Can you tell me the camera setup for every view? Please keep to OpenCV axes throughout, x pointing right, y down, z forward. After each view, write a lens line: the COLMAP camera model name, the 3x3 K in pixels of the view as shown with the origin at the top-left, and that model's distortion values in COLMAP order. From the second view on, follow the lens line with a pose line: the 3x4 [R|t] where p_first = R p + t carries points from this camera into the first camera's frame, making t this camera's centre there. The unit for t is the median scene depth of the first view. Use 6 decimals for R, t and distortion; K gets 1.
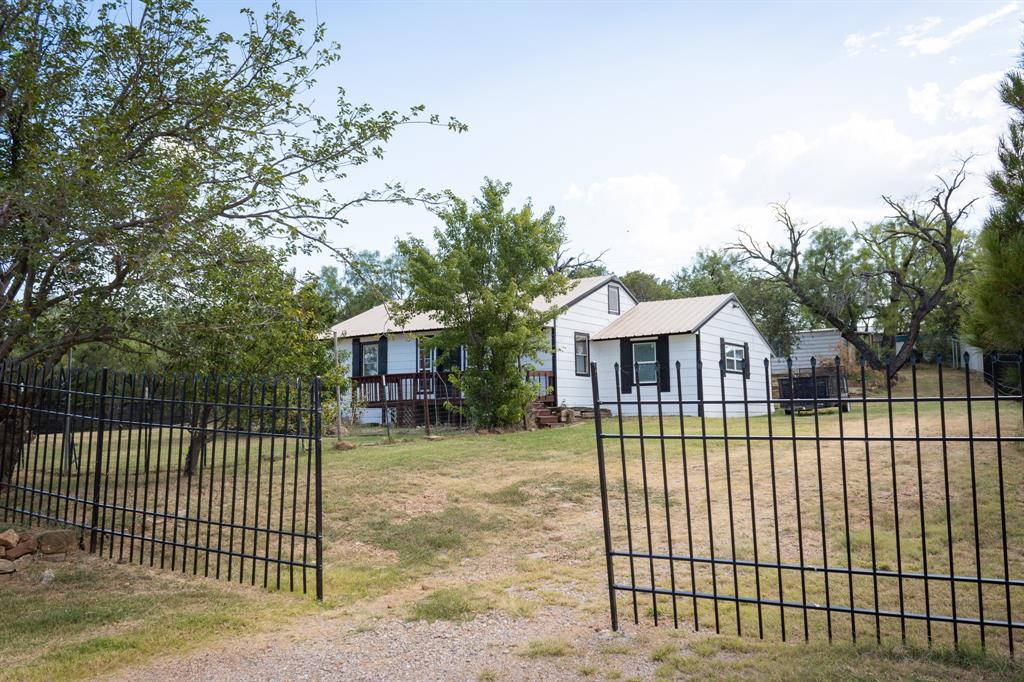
lens RADIAL K [[843.3, 0, 512.0], [0, 843.3, 341.0], [0, 0, 1]] dist [0.050329, -0.012124]
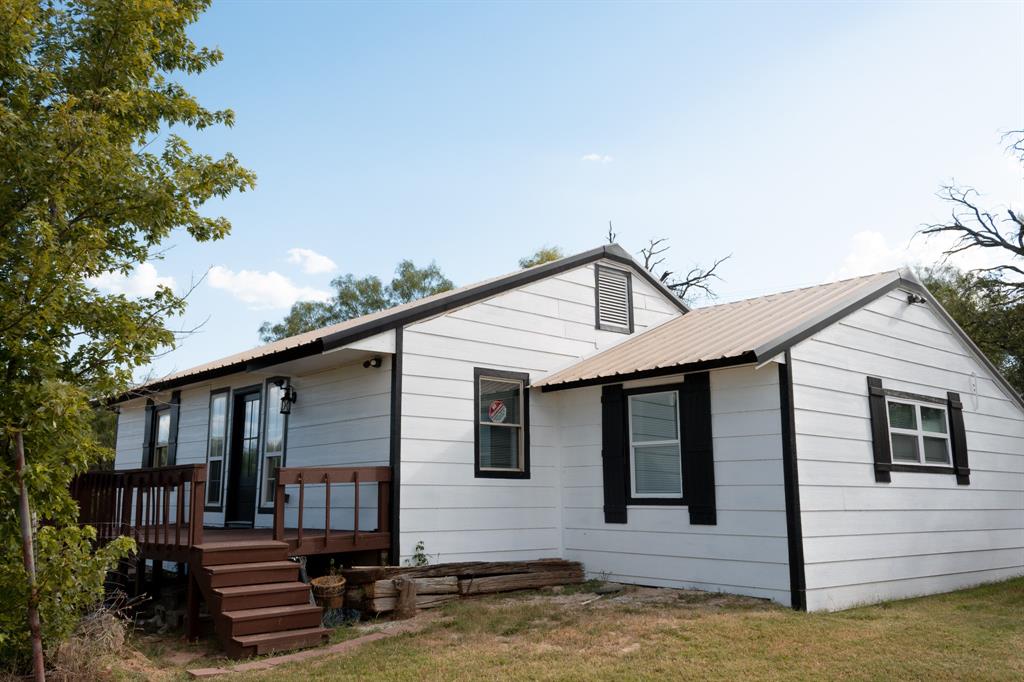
lens RADIAL K [[843.3, 0, 512.0], [0, 843.3, 341.0], [0, 0, 1]] dist [0.050329, -0.012124]
pose [[0.968064, -0.032445, -0.248594, 0.189918], [0.009483, 0.995620, -0.093012, 0.014176], [0.250522, 0.087684, 0.964132, 0.602584]]
